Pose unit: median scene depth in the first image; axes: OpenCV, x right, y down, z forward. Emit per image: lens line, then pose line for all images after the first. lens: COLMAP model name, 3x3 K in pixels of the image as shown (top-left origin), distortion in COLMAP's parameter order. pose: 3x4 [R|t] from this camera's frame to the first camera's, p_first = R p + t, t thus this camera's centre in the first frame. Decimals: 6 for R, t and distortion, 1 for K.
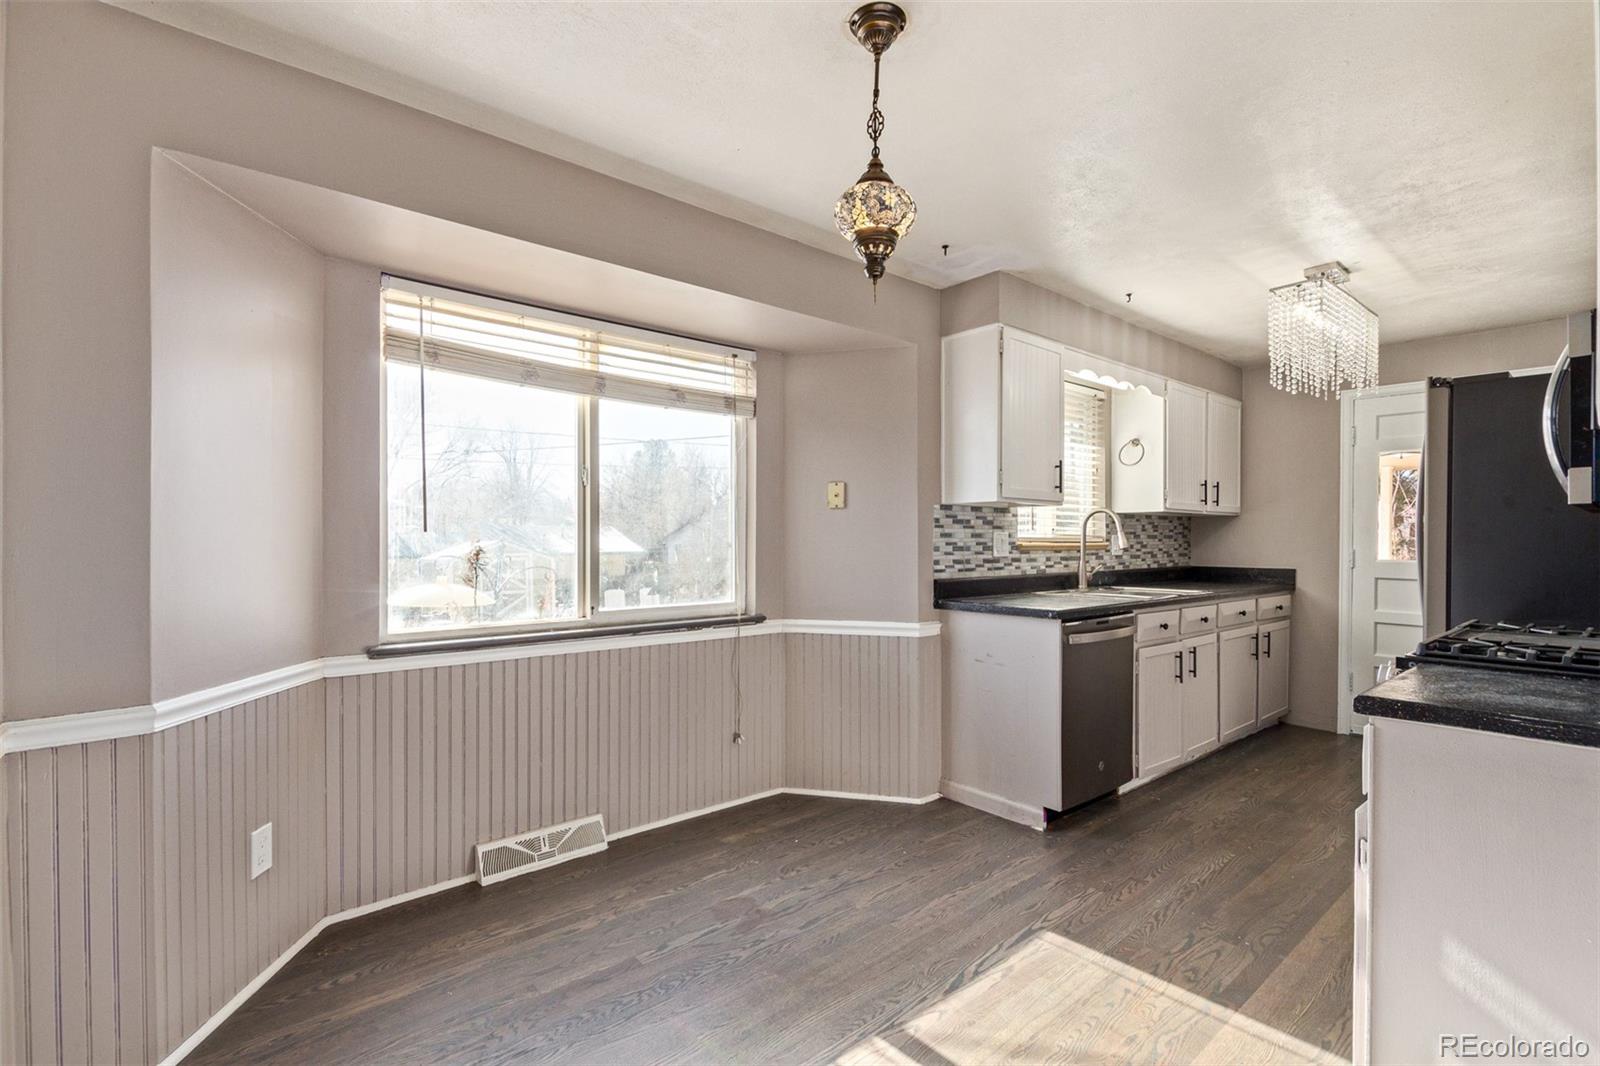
lens RADIAL K [[738.5, 0, 797.7], [0, 738.5, 537.6], [0, 0, 1]] dist [0.007948, -0.004444]
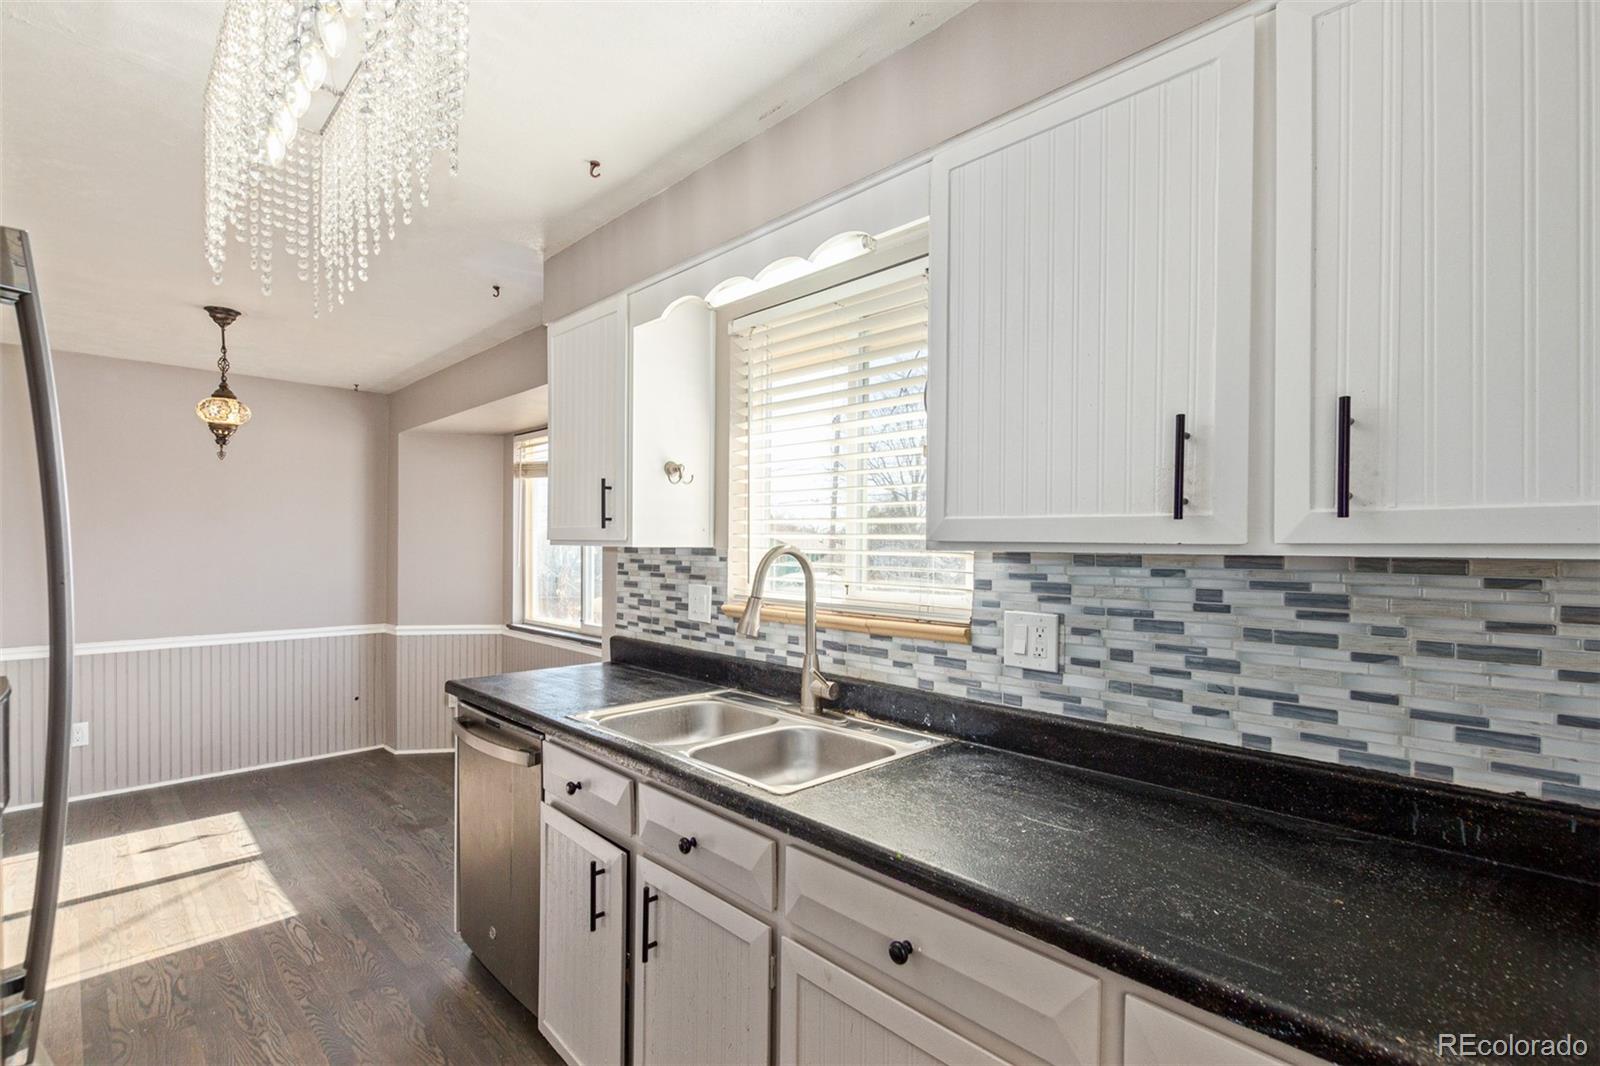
lens RADIAL K [[738.5, 0, 797.3], [0, 738.5, 544.6], [0, 0, 1]] dist [0.007948, -0.004444]
pose [[0.068725, 0.000885, -0.997635, 0.977847], [-0.001399, 0.999999, 0.000791, -0.045346], [0.997635, 0.001341, 0.068727, 1.083110]]
